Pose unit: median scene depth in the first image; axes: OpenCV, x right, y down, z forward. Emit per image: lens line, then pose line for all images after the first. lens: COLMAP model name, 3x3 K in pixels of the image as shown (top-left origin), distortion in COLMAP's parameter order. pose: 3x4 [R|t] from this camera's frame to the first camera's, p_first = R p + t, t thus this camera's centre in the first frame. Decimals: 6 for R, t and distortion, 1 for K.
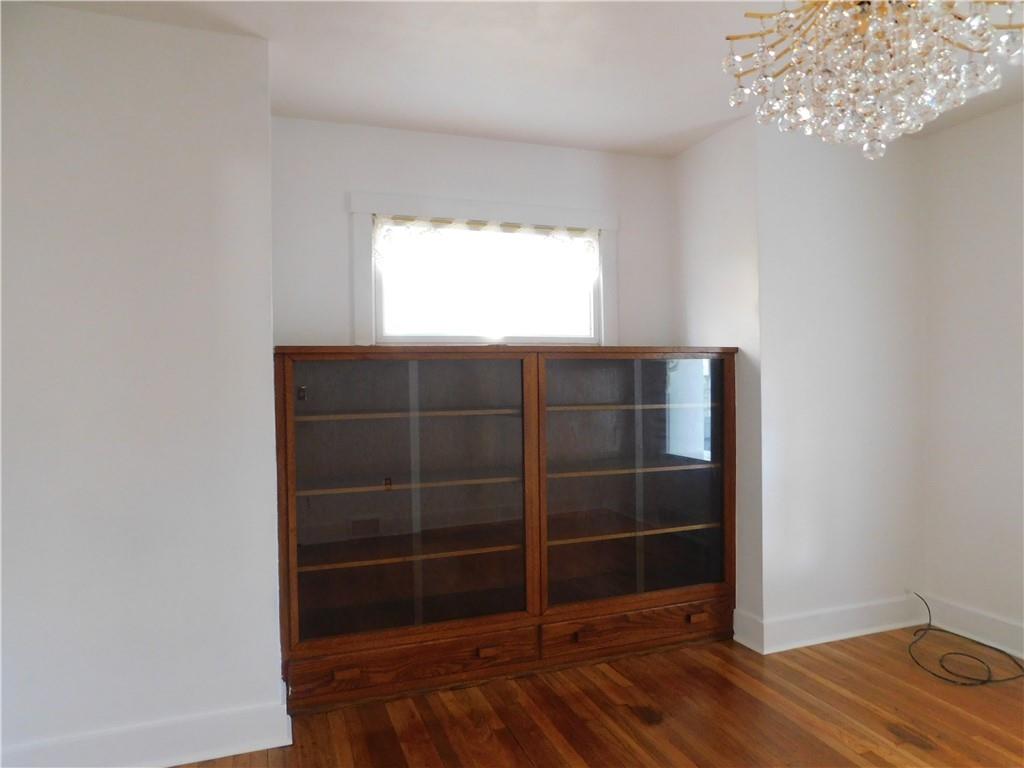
lens RADIAL K [[680.6, 0, 511.5], [0, 680.6, 385.9], [0, 0, 1]] dist [-0.052286, 0.040702]
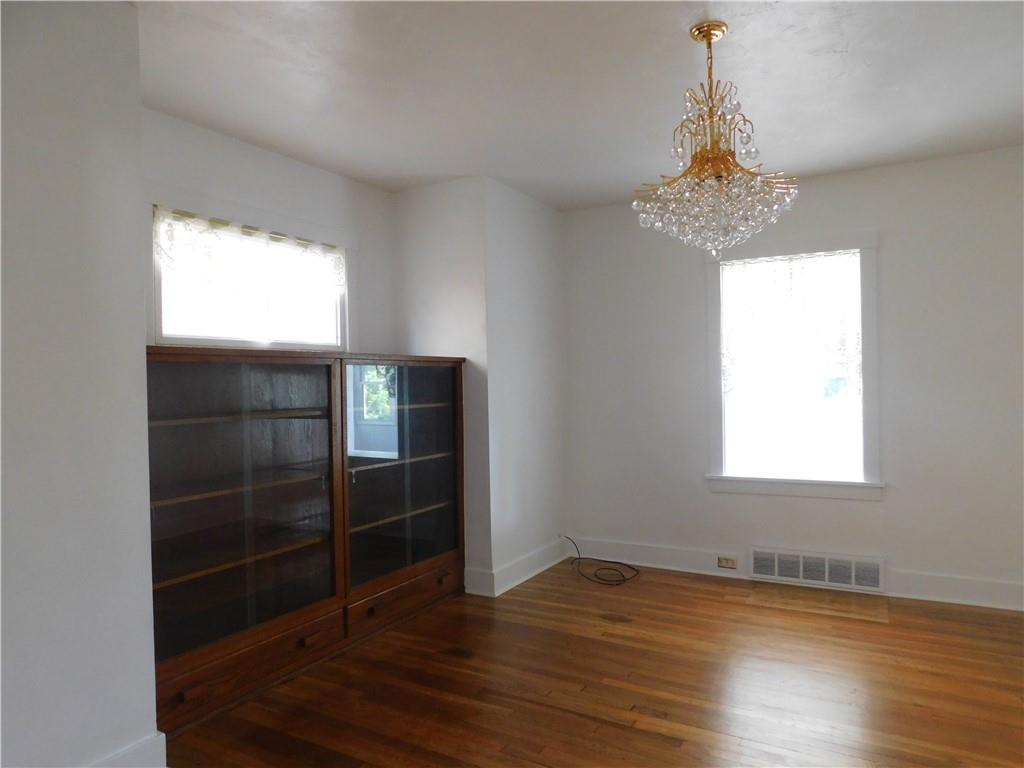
lens RADIAL K [[680.6, 0, 510.6], [0, 680.6, 385.7], [0, 0, 1]] dist [-0.052286, 0.040702]
pose [[0.762270, -0.001941, 0.647257, -0.454060], [0.010539, 0.999900, -0.009412, 0.007949], [-0.647174, 0.013996, 0.762214, -0.014024]]
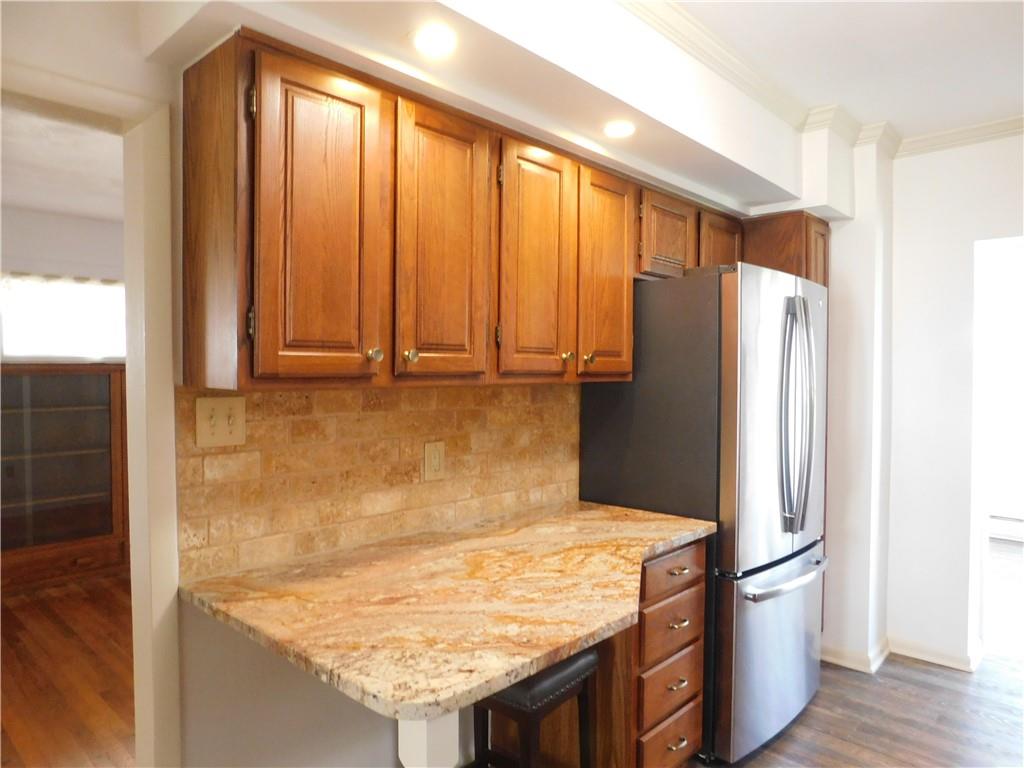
lens RADIAL K [[680.6, 0, 512.8], [0, 680.6, 380.6], [0, 0, 1]] dist [-0.052286, 0.040702]
pose [[0.890212, 0.006067, 0.455506, 0.135992], [-0.007744, 0.999968, 0.001817, -0.034670], [-0.455481, -0.005145, 0.890231, -0.797271]]
